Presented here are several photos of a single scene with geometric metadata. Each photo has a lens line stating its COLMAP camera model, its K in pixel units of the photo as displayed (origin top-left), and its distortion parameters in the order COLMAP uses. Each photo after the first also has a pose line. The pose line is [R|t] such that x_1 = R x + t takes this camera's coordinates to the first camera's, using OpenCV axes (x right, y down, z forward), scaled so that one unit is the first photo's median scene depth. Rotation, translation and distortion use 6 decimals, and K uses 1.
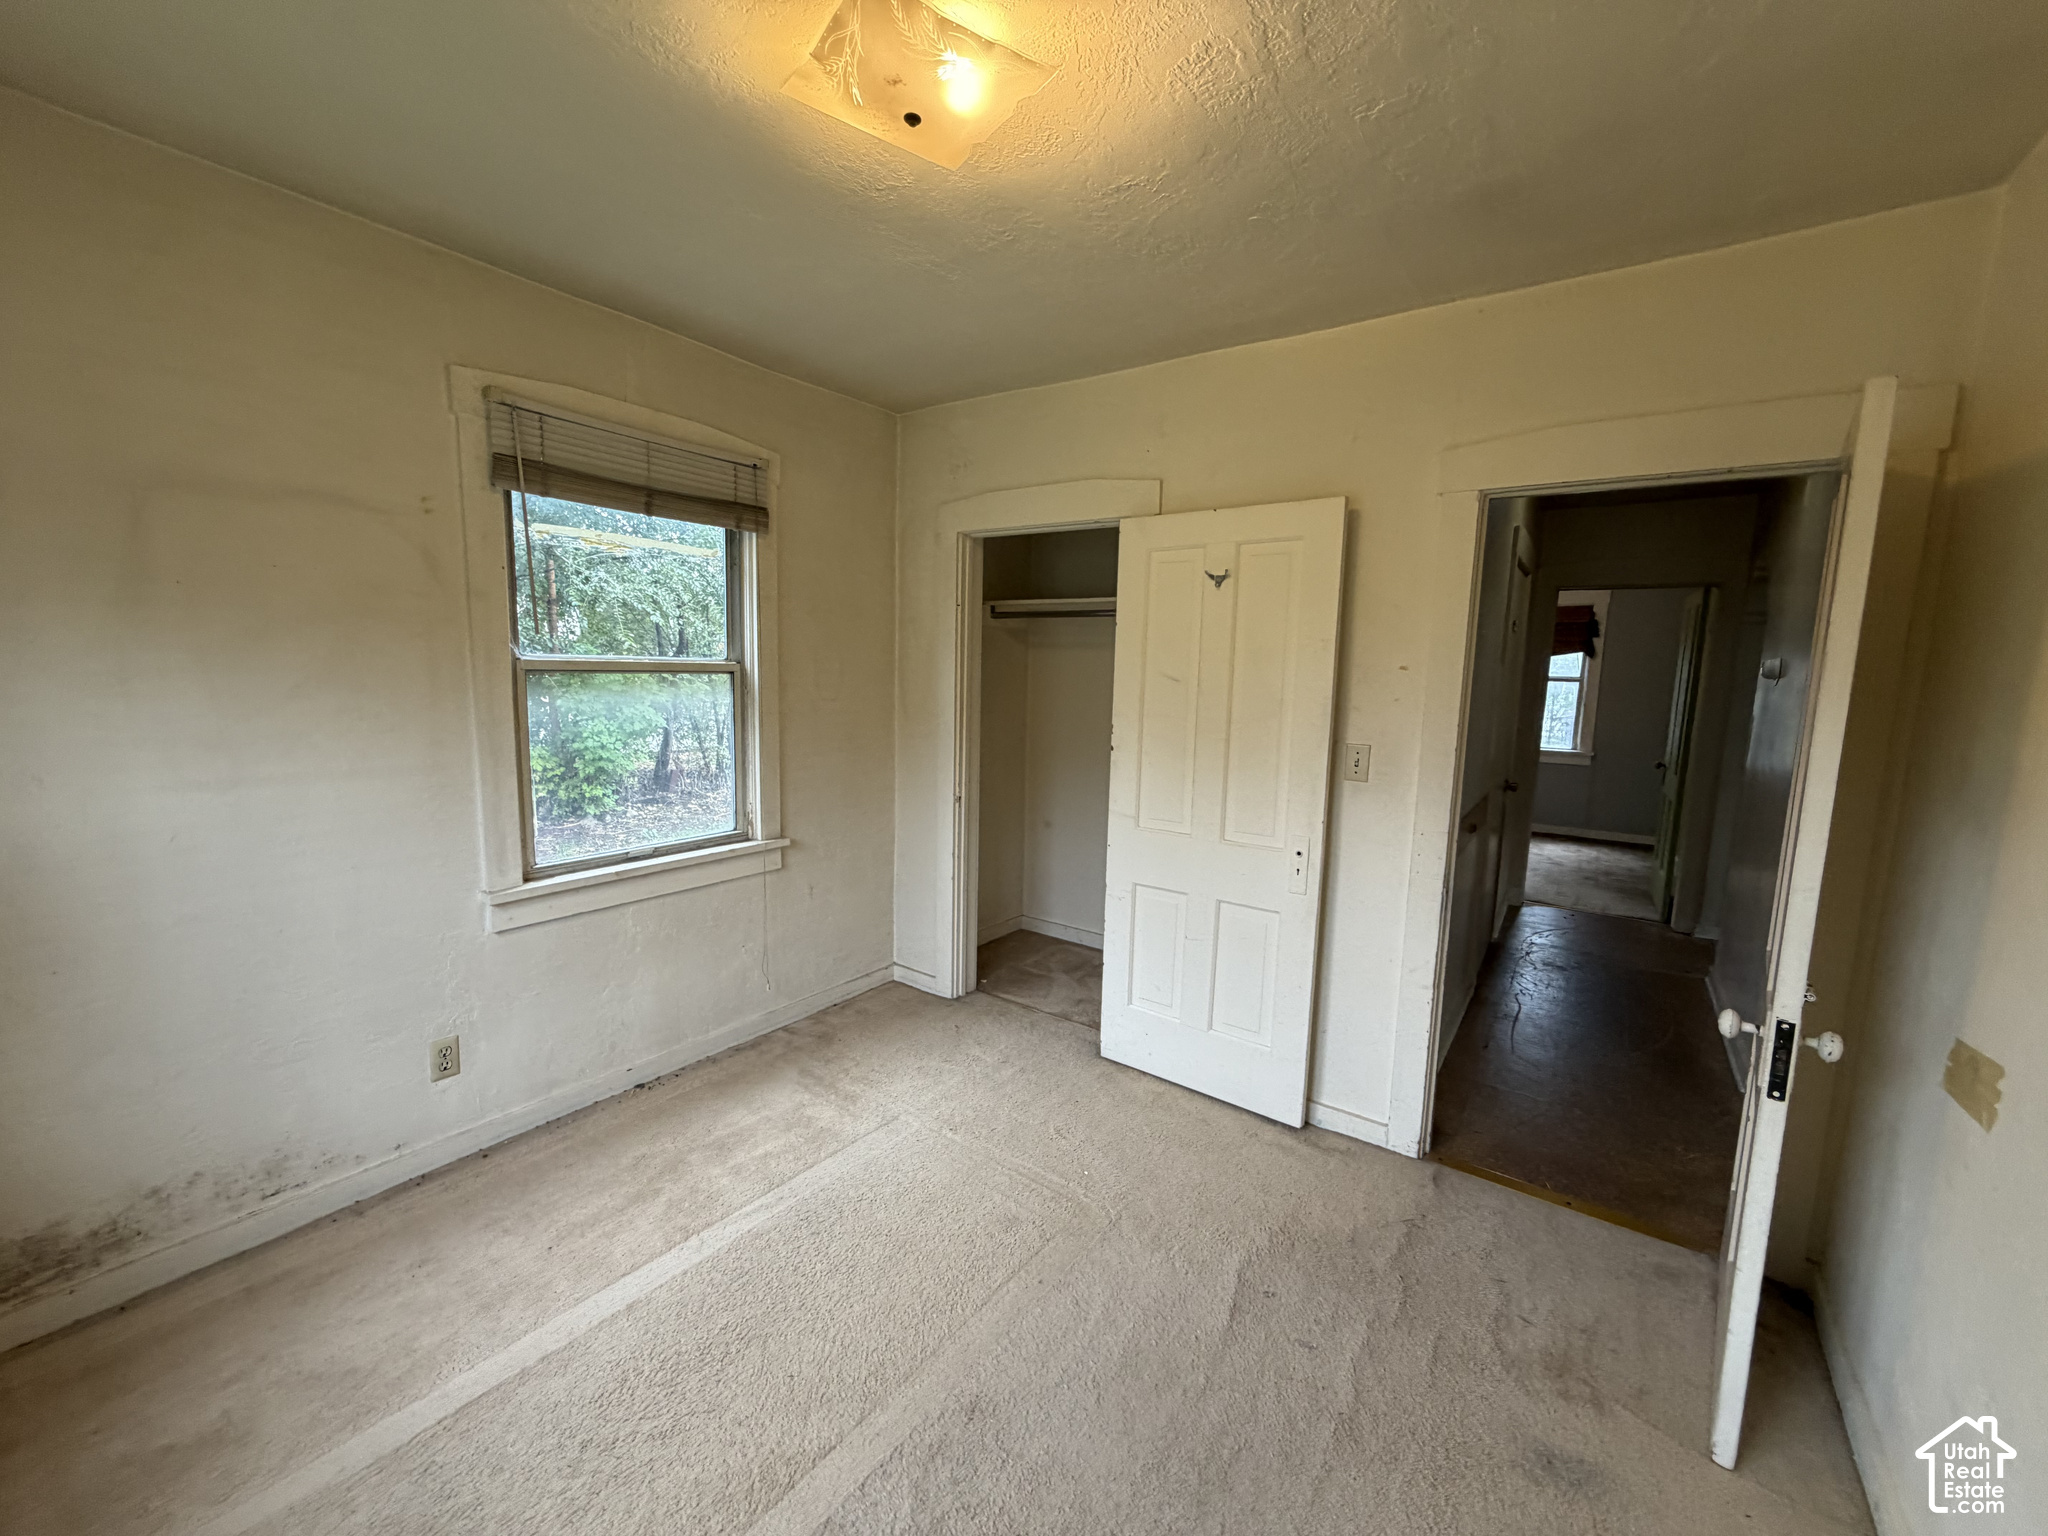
lens RADIAL K [[812.9, 0, 1012.6], [0, 812.9, 769.1], [0, 0, 1]] dist [0.000081, -0.000088]
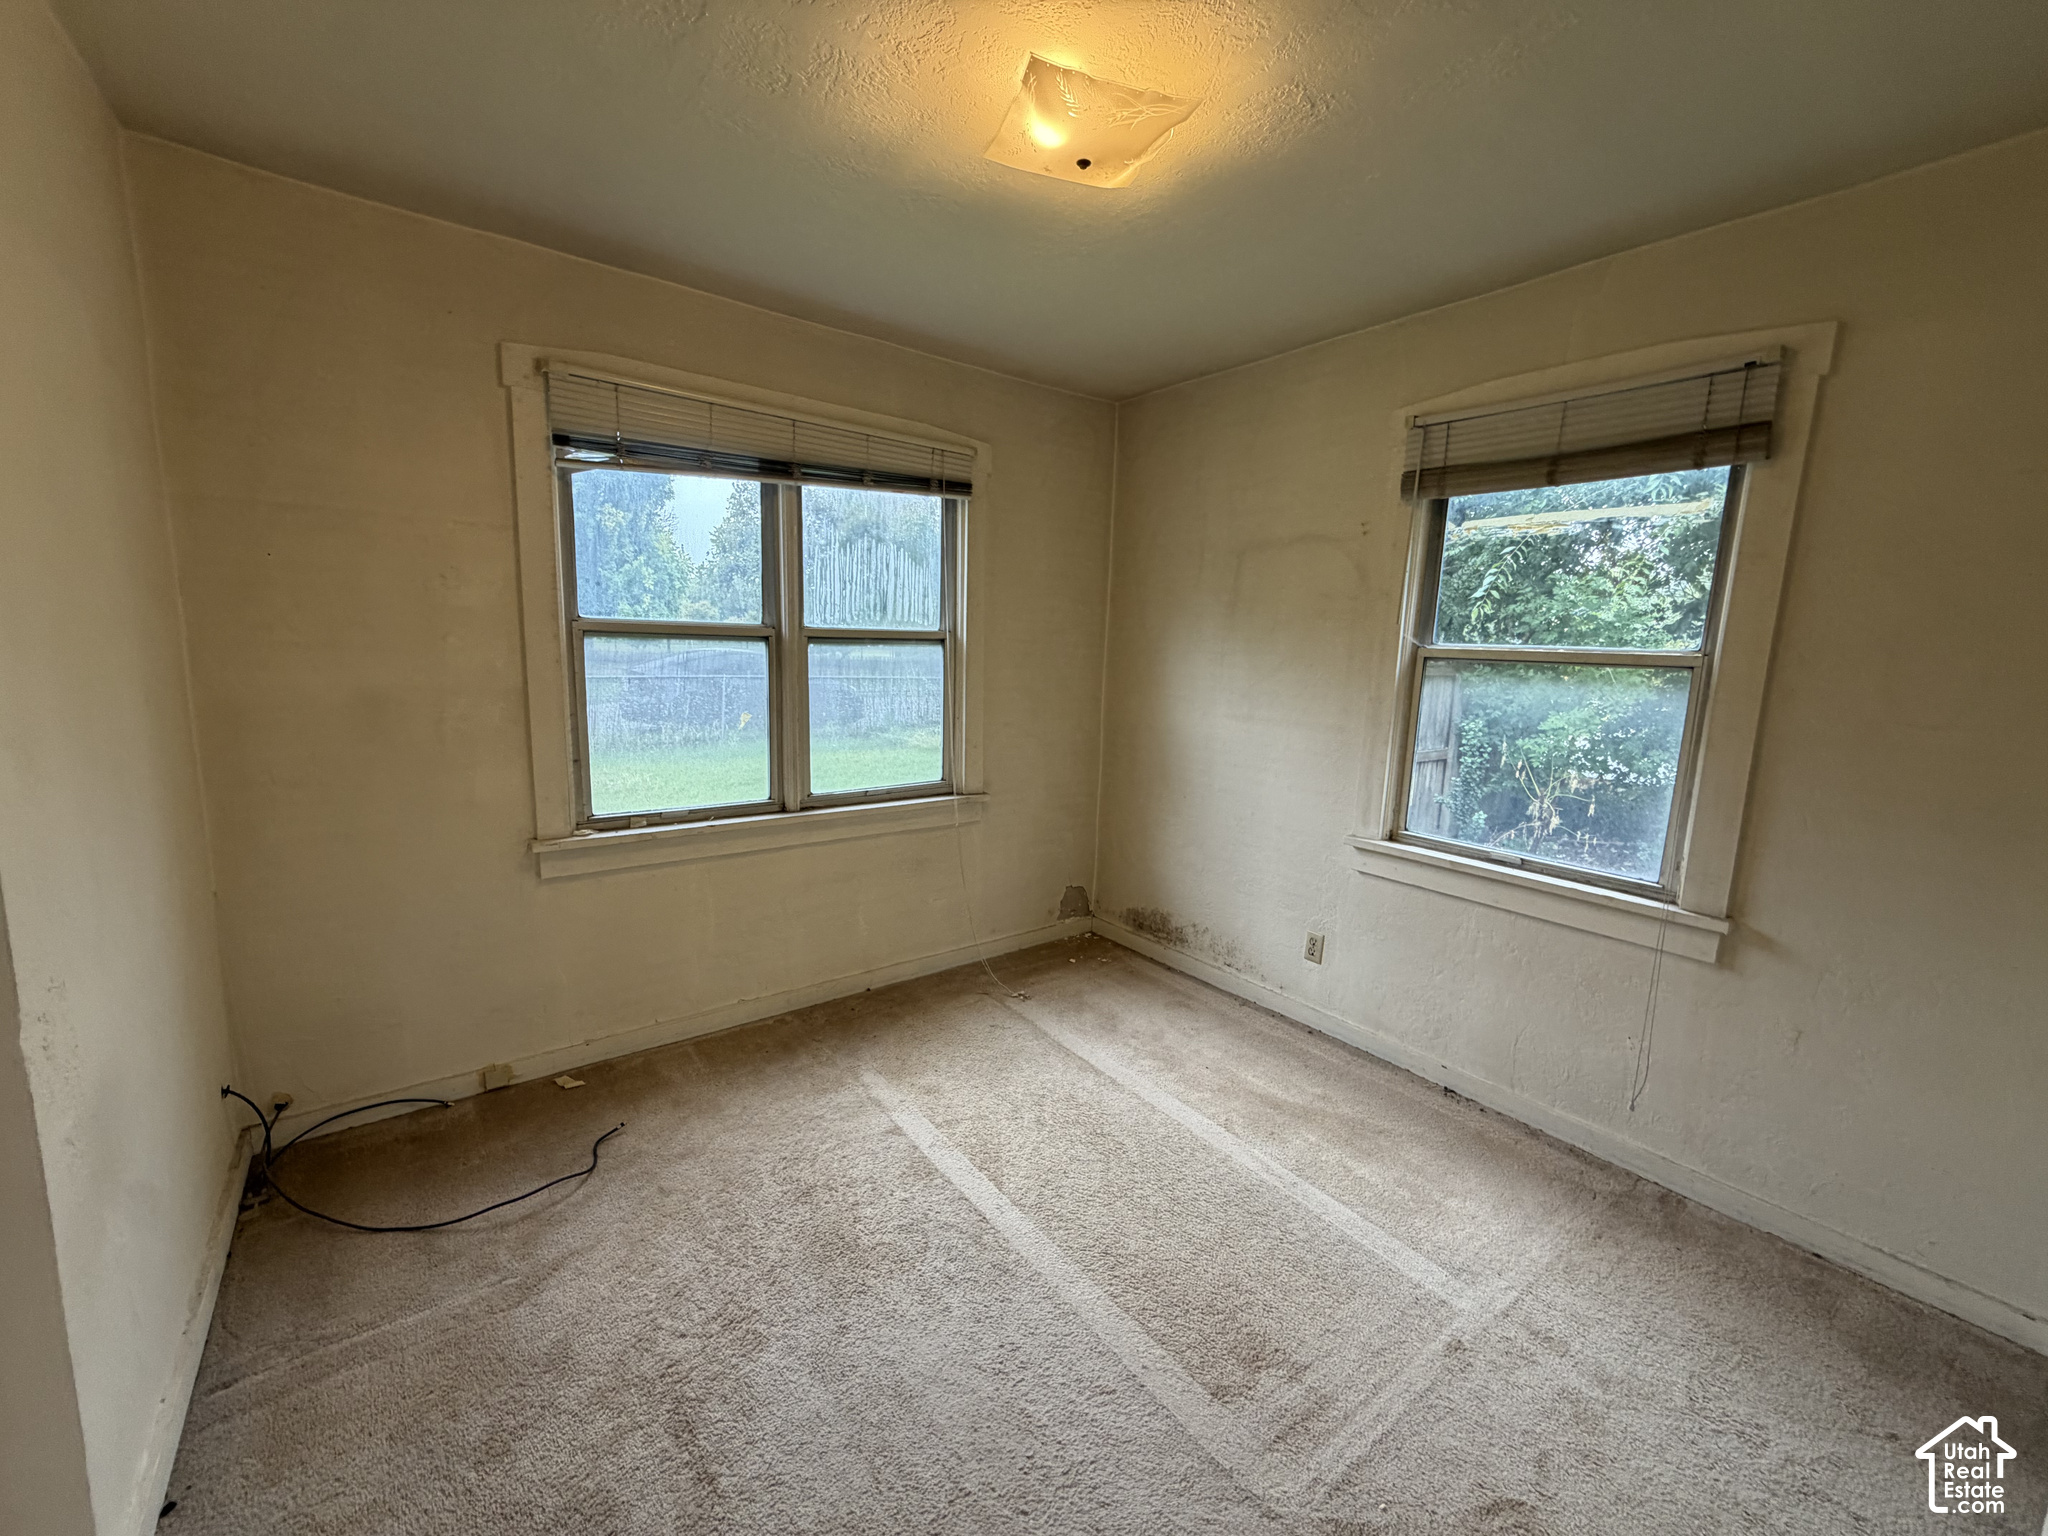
lens RADIAL K [[812.9, 0, 1011.5], [0, 812.9, 763.6], [0, 0, 1]] dist [0.000081, -0.000088]
pose [[-0.282564, 0.110999, -0.952805, 0.663572], [-0.164376, 0.972987, 0.162098, -0.068667], [0.945060, 0.202422, -0.256686, 0.797266]]
